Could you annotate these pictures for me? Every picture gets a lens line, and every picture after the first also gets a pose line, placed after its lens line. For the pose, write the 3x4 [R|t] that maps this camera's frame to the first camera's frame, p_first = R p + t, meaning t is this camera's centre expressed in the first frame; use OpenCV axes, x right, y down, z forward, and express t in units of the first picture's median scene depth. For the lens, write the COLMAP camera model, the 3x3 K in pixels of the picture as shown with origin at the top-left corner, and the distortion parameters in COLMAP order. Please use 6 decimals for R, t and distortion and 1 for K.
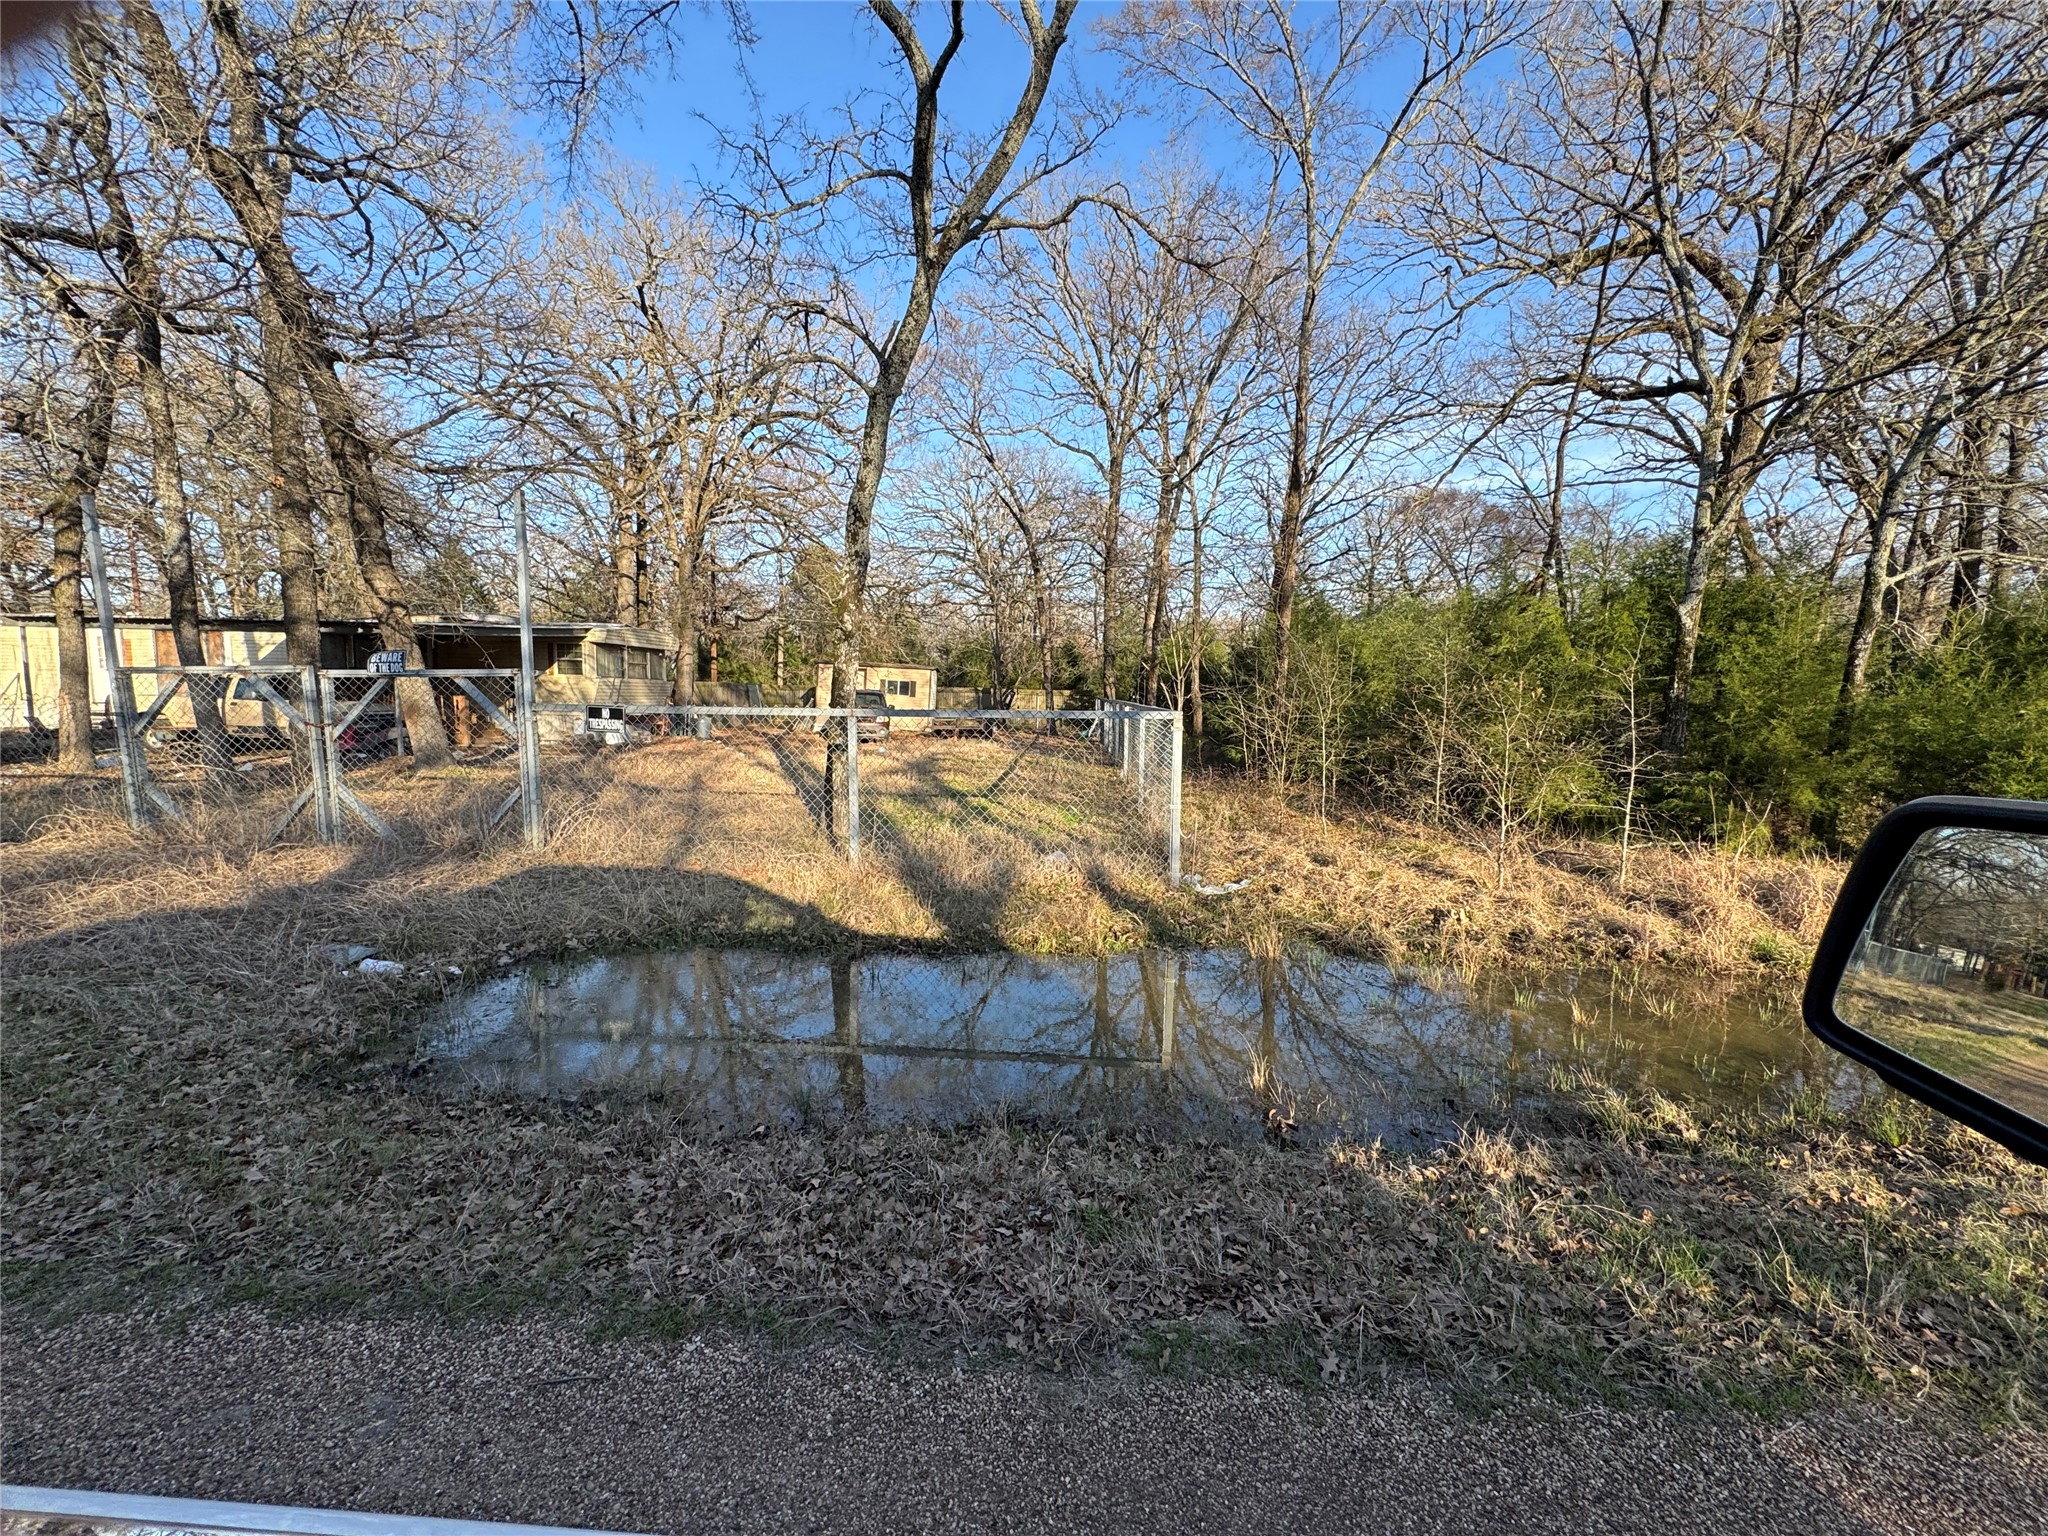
lens RADIAL K [[813.2, 0, 1031.6], [0, 813.2, 813.5], [0, 0, 1]] dist [-0.006733, 0.000547]
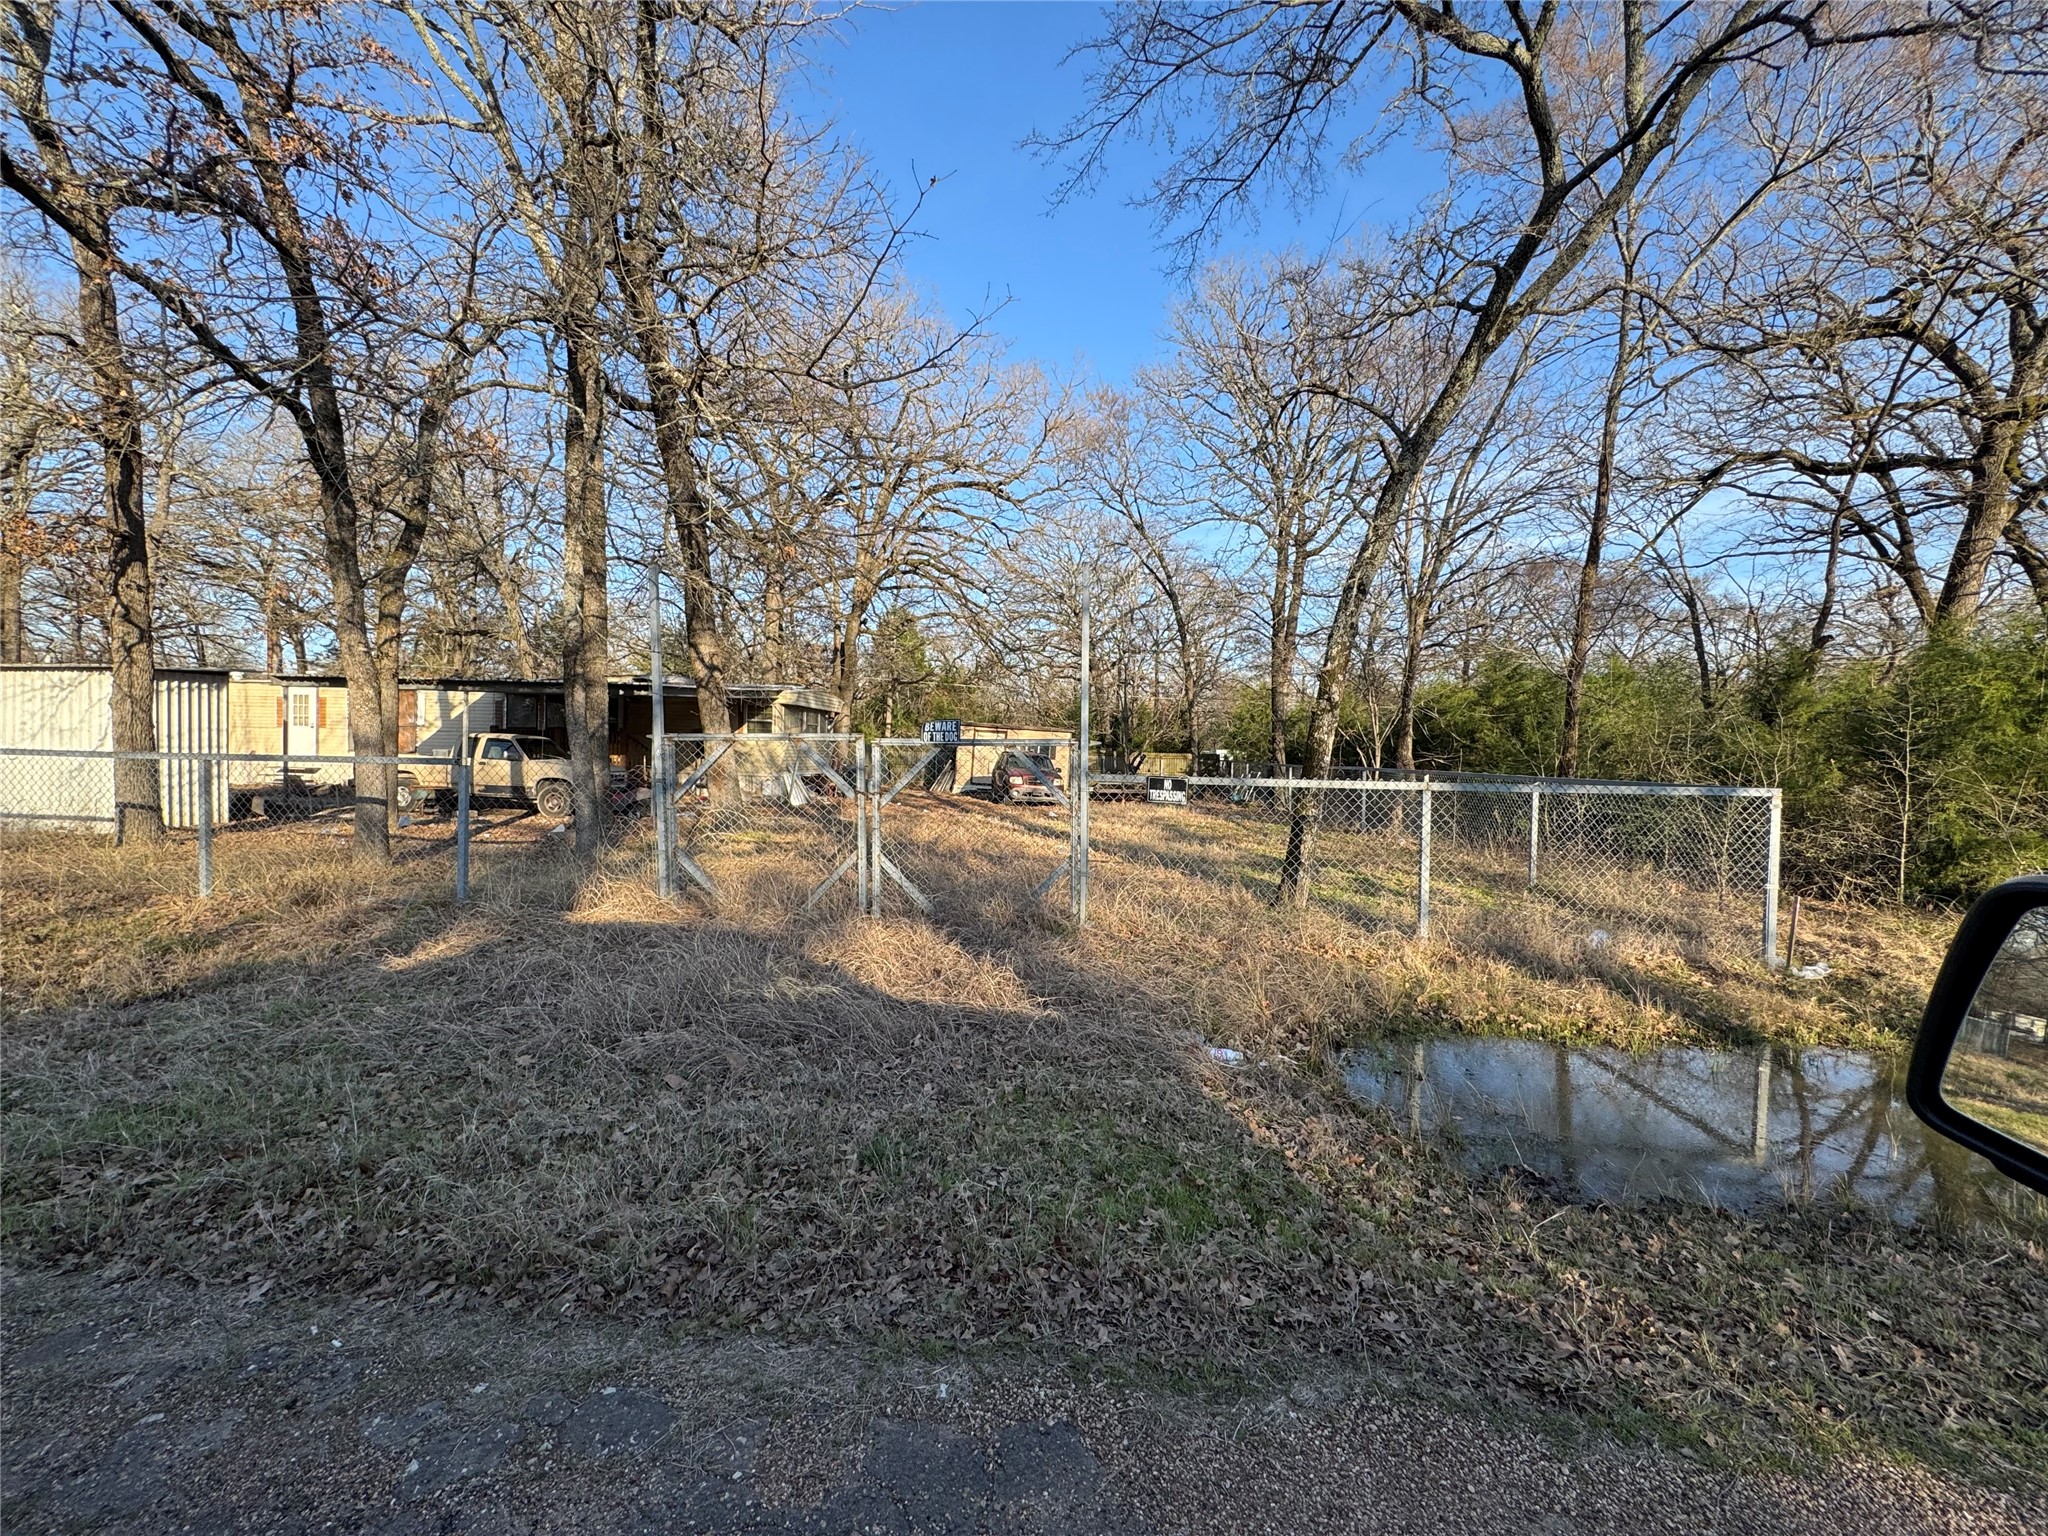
lens RADIAL K [[813.2, 0, 1038.3], [0, 813.2, 822.0], [0, 0, 1]] dist [-0.006733, 0.000547]
pose [[0.999862, 0.008267, -0.014437, -0.277859], [-0.009143, 0.998052, -0.061714, -0.006448], [0.013899, 0.061837, 0.997989, 0.004413]]
